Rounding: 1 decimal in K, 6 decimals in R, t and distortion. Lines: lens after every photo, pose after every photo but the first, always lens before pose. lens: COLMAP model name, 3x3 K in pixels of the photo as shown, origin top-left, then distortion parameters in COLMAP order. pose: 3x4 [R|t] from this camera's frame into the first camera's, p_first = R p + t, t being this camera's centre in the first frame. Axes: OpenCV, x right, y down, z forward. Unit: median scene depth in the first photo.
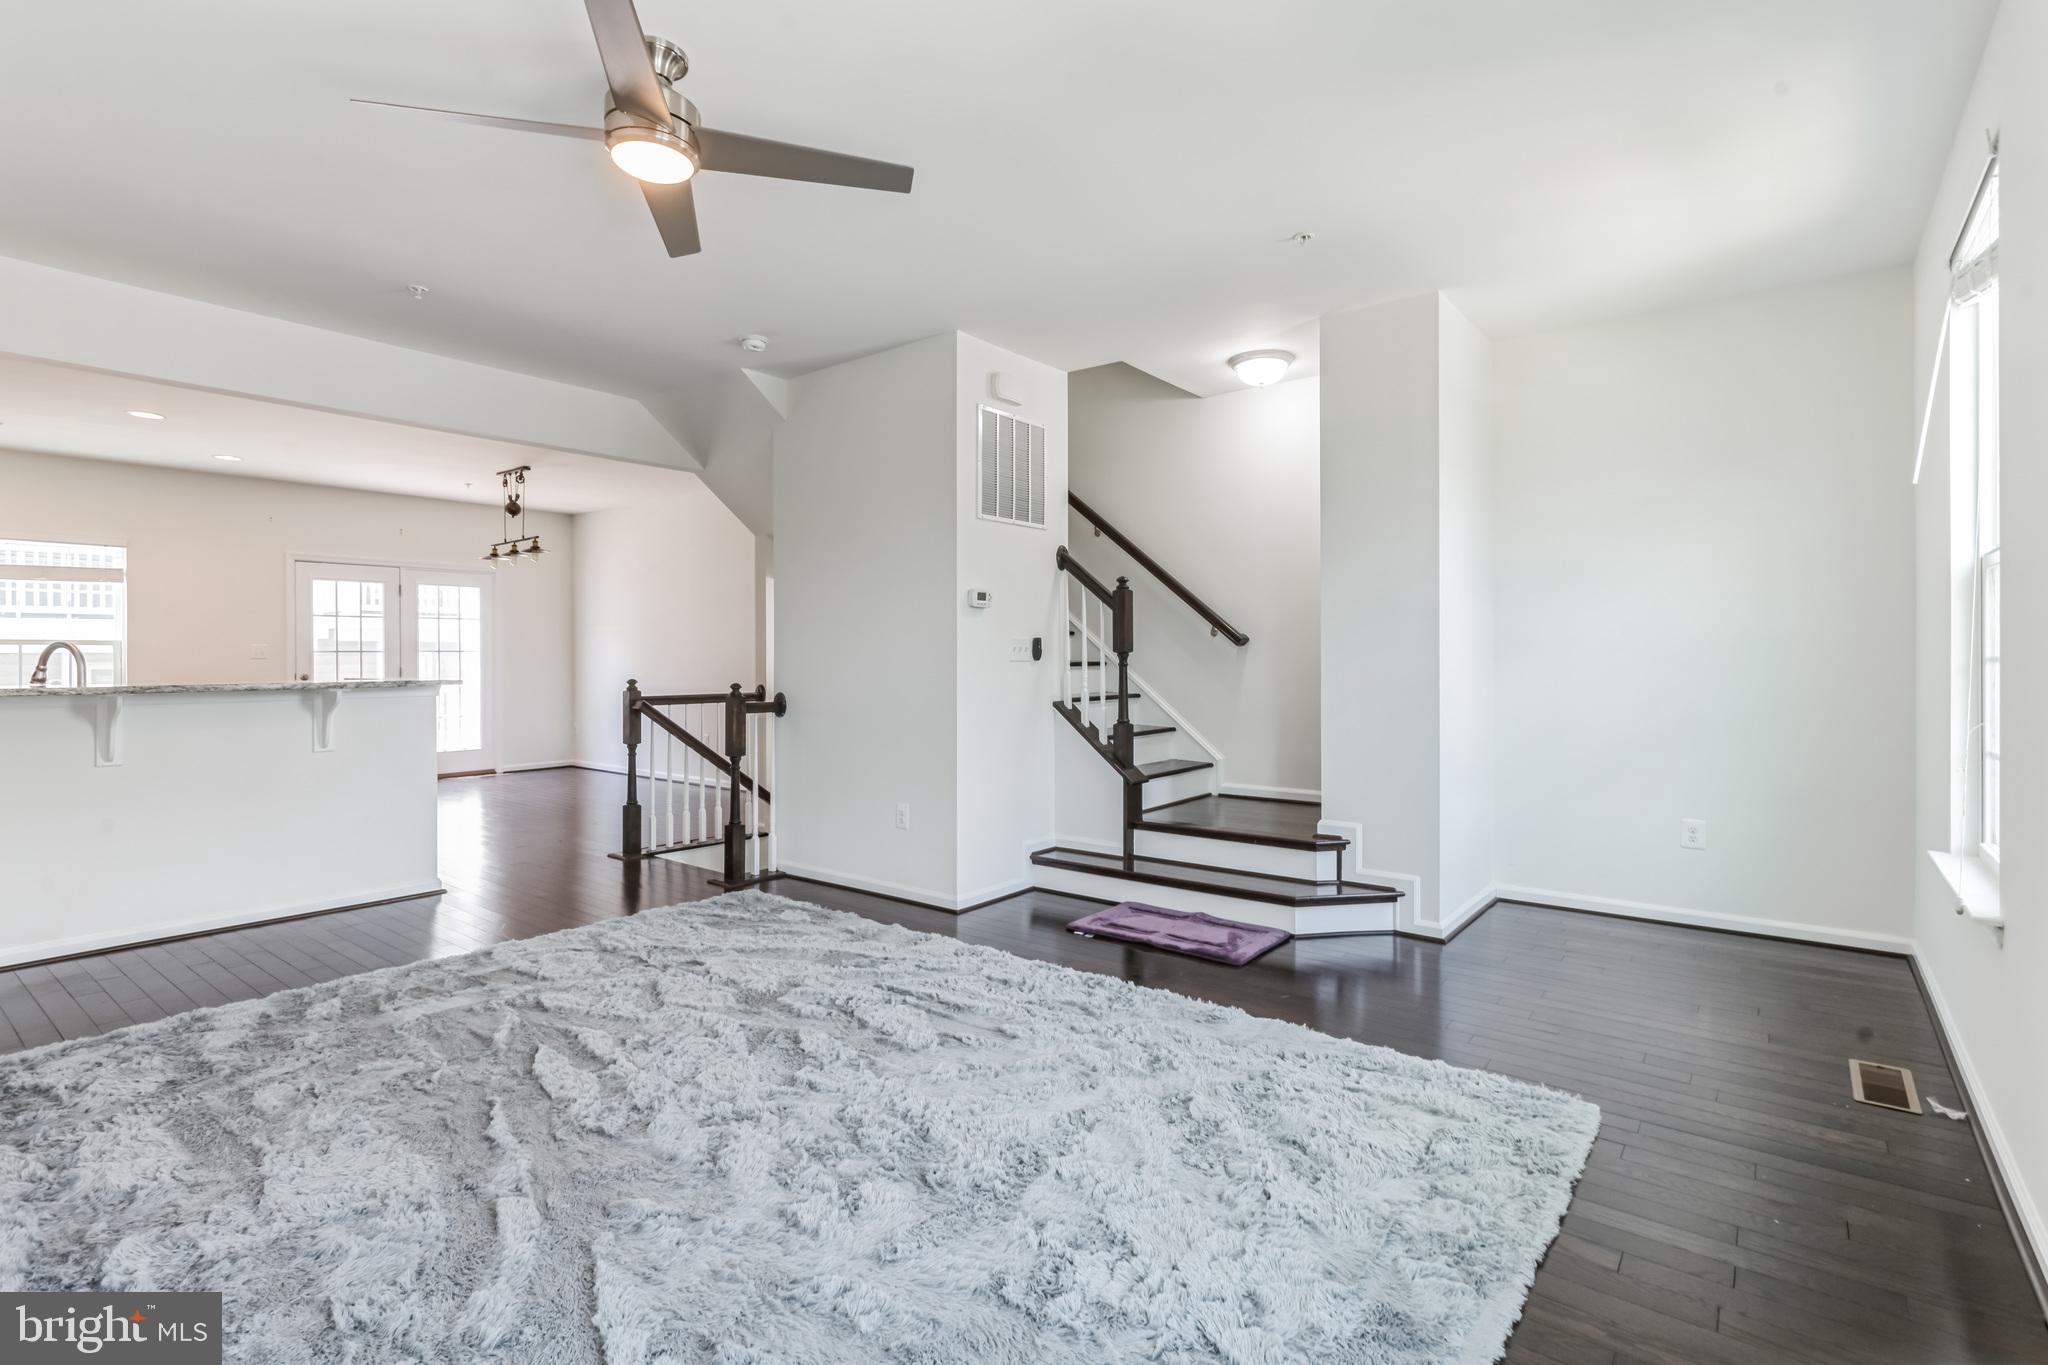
lens RADIAL K [[952.8, 0, 1032.6], [0, 952.8, 655.3], [0, 0, 1]] dist [0.000824, 0.000012]
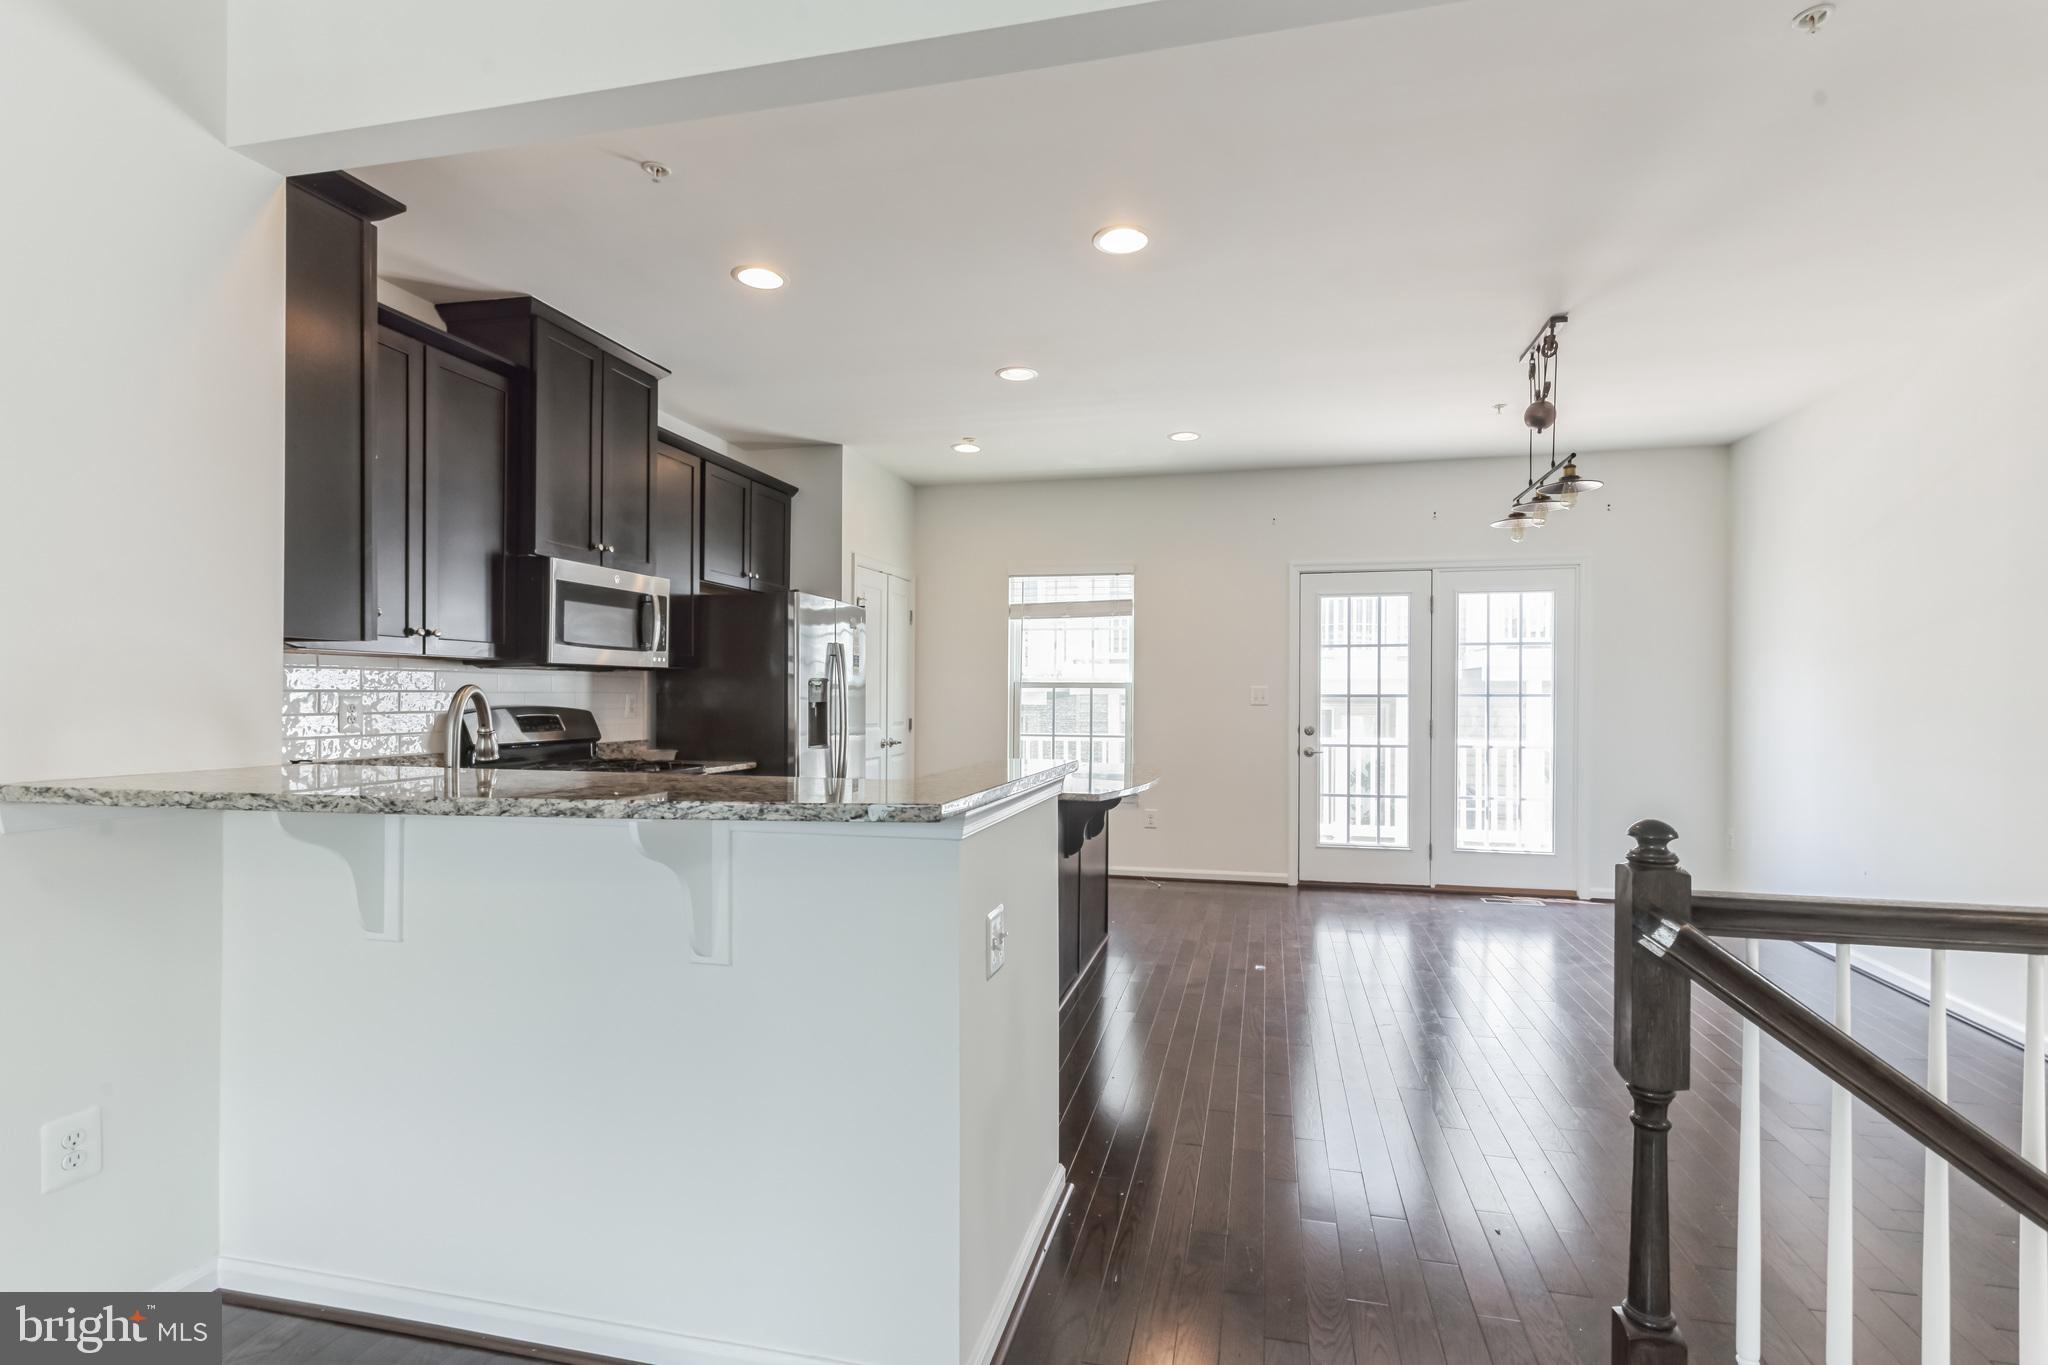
lens RADIAL K [[973.2, 0, 1031.4], [0, 973.2, 710.8], [0, 0, 1]] dist [0.018732, -0.009531]
pose [[0.414816, 0.017819, -0.909731, -0.182444], [-0.003753, 0.999833, 0.017872, -0.005795], [0.909897, -0.003999, 0.414814, 0.534734]]
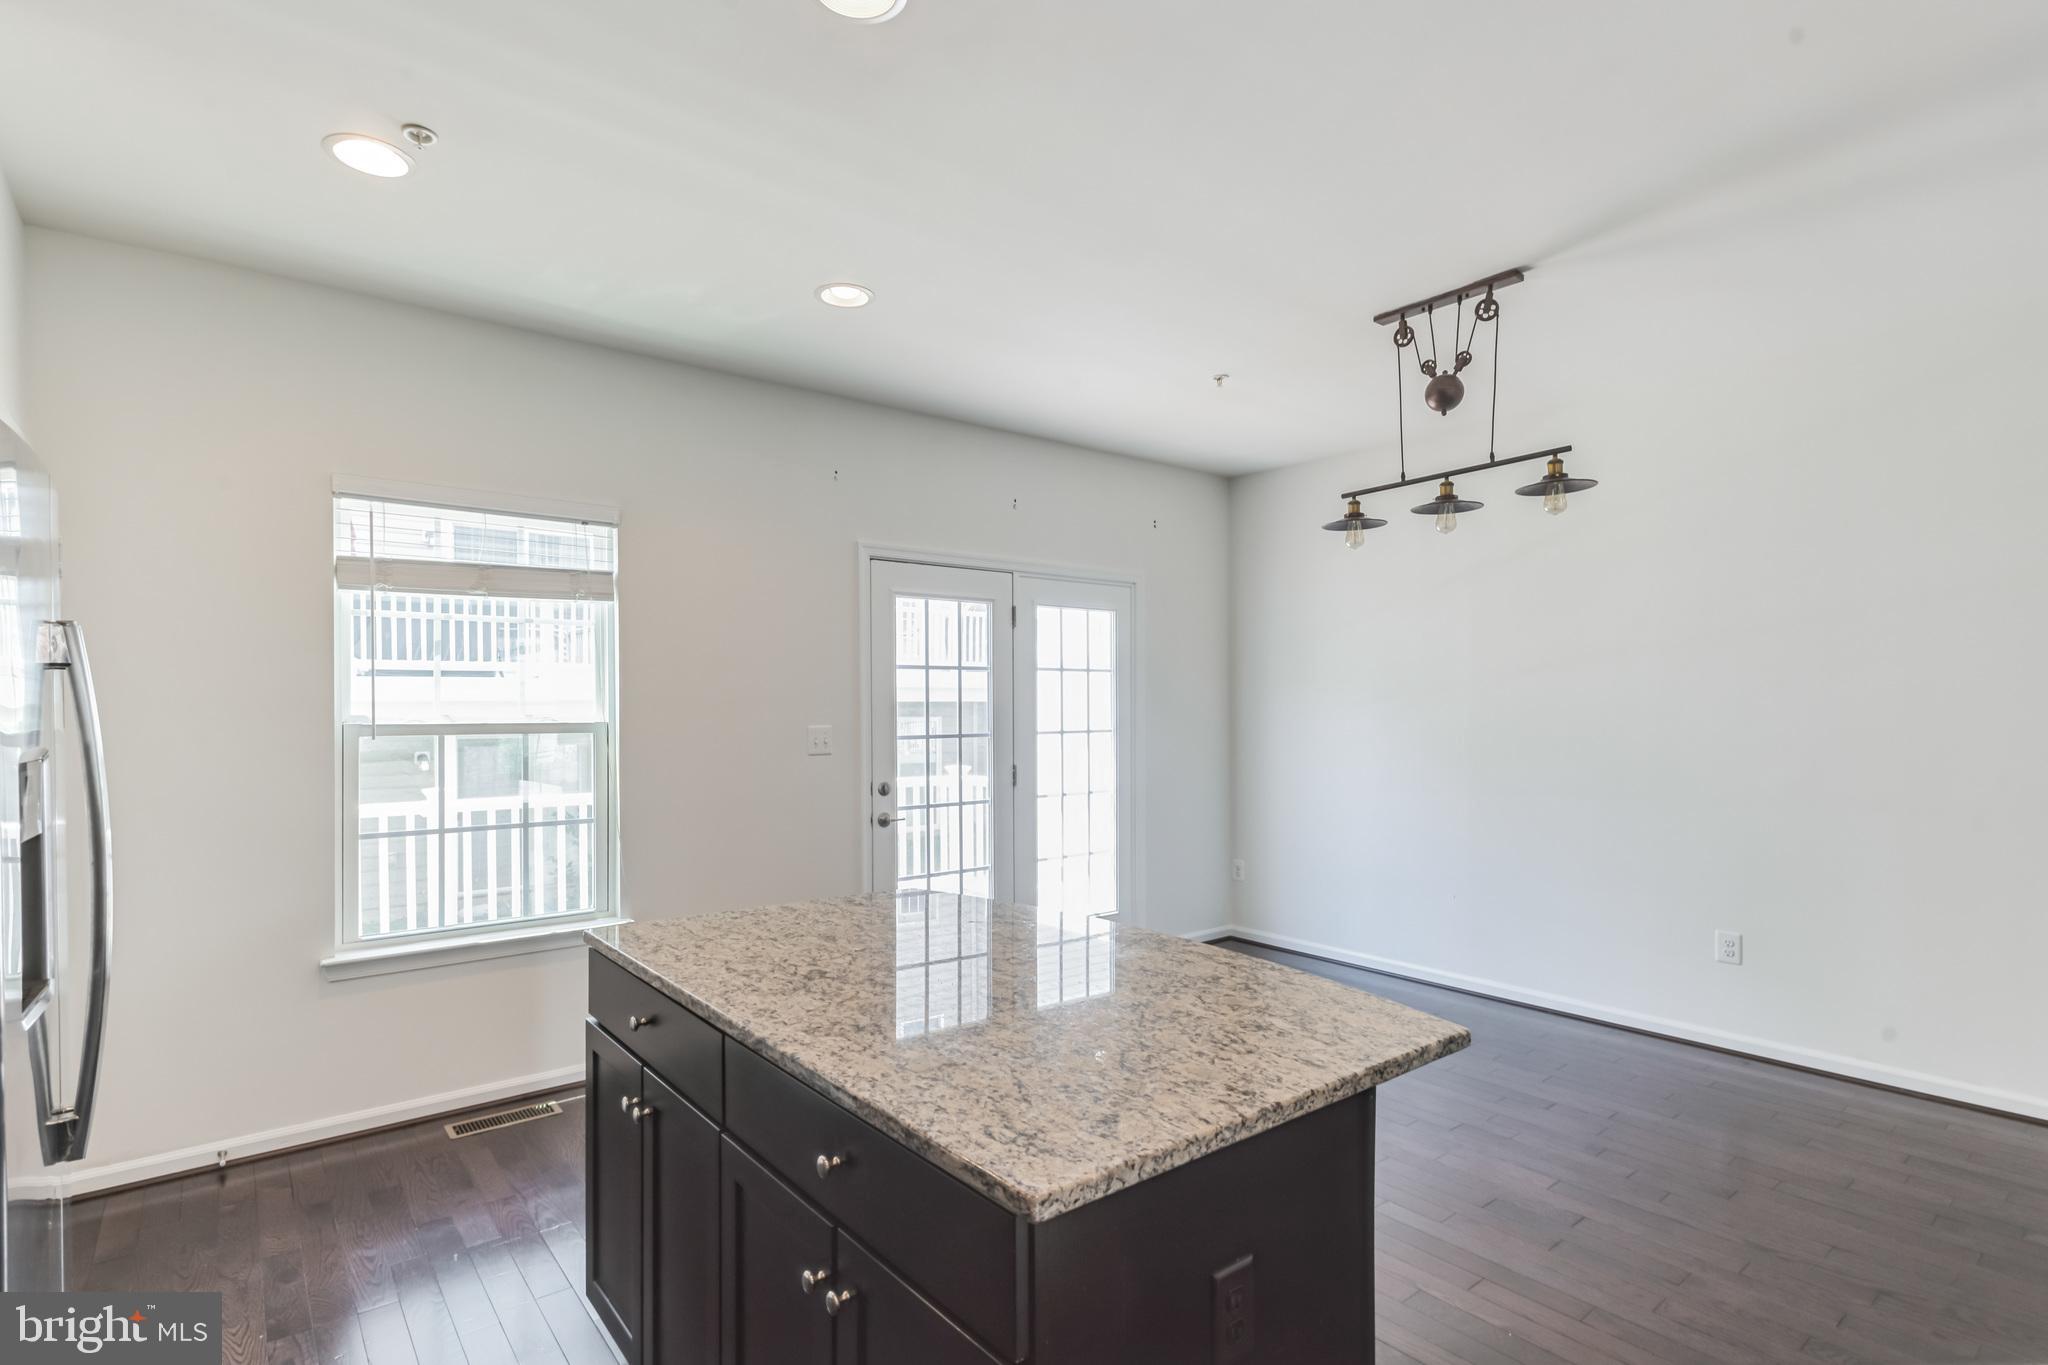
lens RADIAL K [[1003.1, 0, 1023.4], [0, 1003.1, 719.3], [0, 0, 1]] dist [0.002629, -0.000002]
pose [[0.972317, -0.000178, -0.233664, -0.616062], [0.003461, 0.999901, 0.013639, -0.023135], [0.233639, -0.014070, 0.972222, 0.542597]]
